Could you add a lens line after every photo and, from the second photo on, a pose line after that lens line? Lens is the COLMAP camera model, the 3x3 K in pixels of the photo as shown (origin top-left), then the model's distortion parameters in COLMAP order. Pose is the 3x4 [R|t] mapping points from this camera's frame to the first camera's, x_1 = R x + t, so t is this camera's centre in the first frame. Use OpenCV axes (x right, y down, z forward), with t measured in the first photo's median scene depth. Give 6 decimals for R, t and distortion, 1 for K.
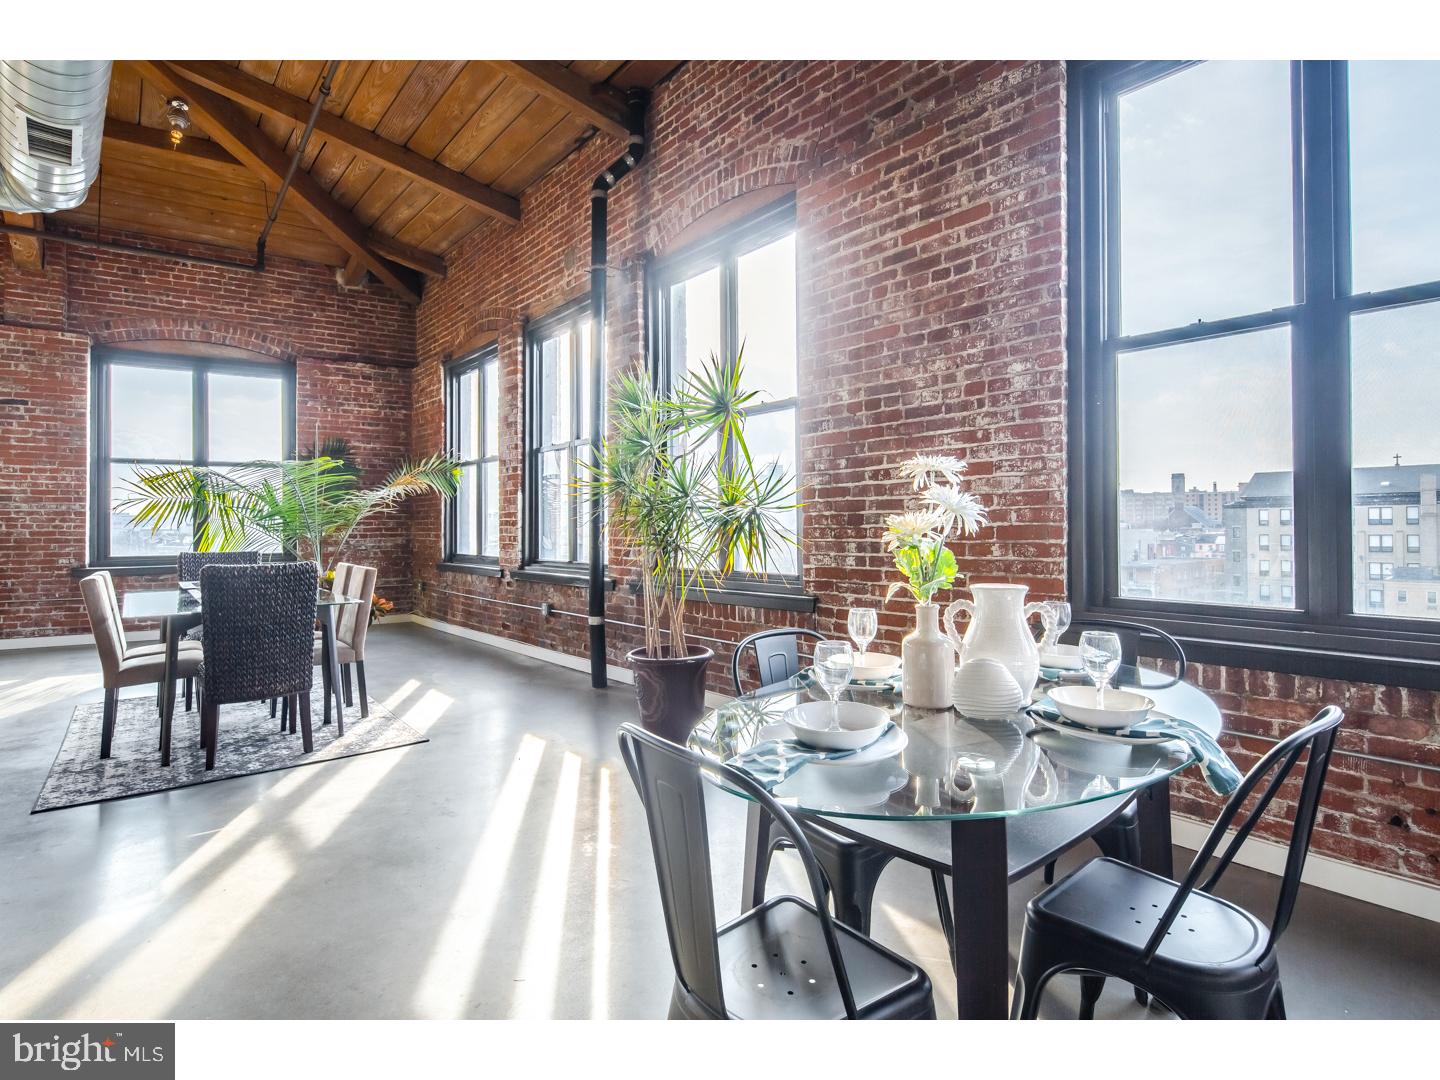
lens RADIAL K [[704.0, 0, 711.5], [0, 704.0, 521.7], [0, 0, 1]] dist [-0.000119, -0.000824]
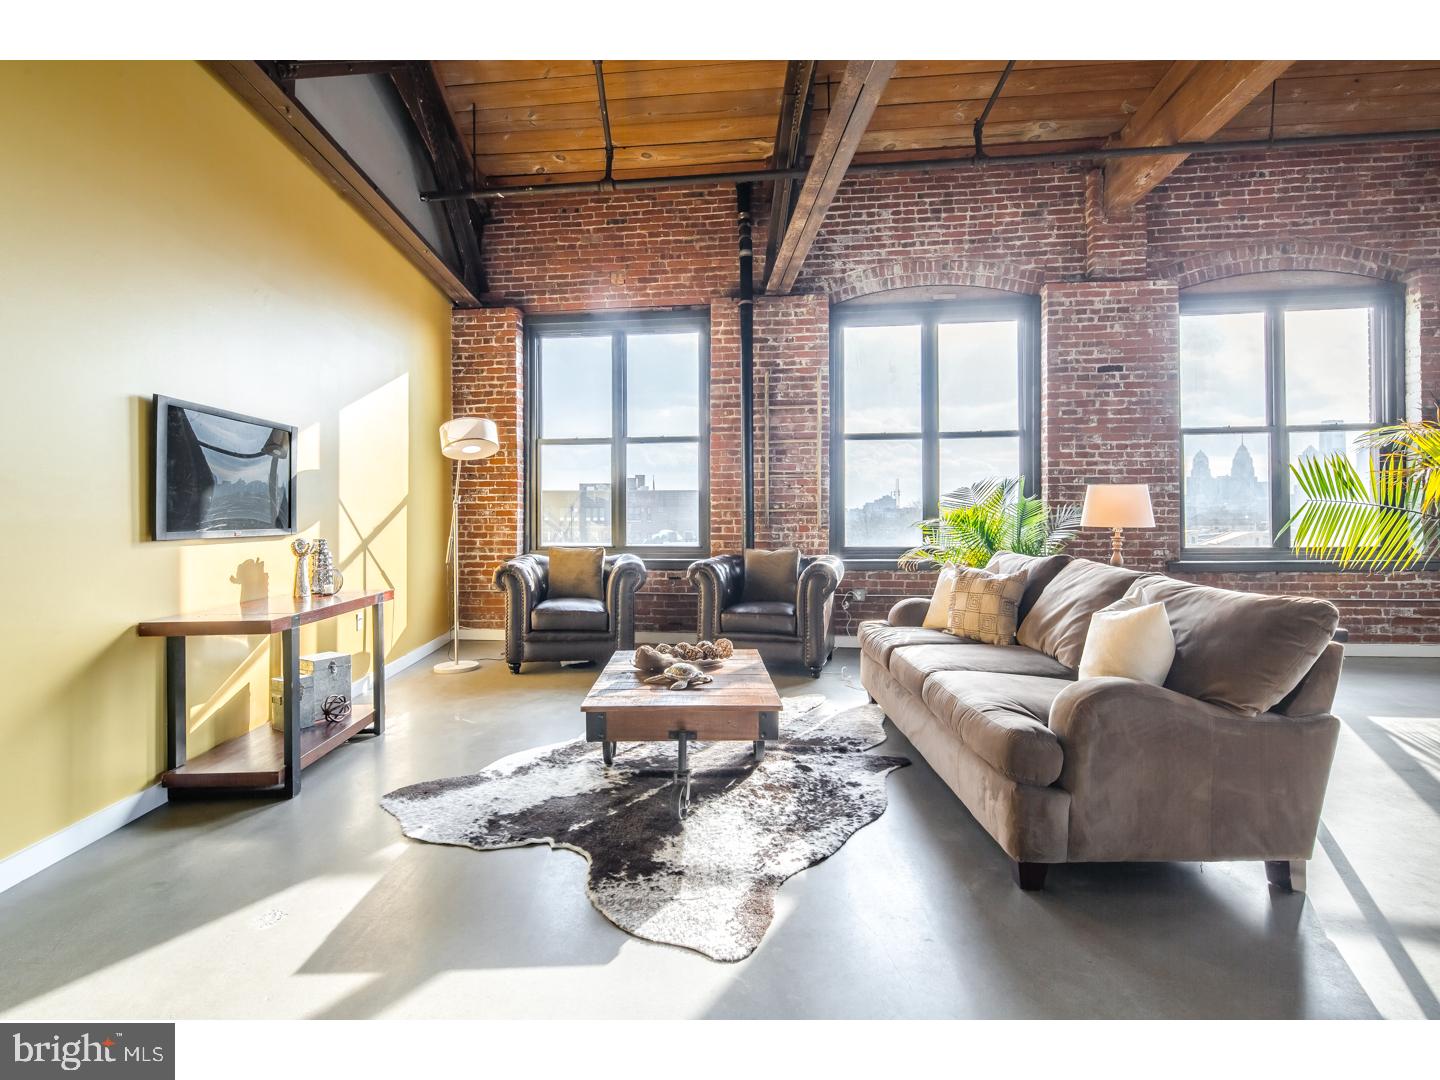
lens RADIAL K [[705.5, 0, 711.6], [0, 705.5, 539.7], [0, 0, 1]] dist [0.002170, -0.002044]
pose [[0.787187, 0.002450, -0.616709, -0.751235], [0.009778, 0.999817, 0.016452, 0.019730], [0.616636, -0.018981, 0.787019, 0.003343]]
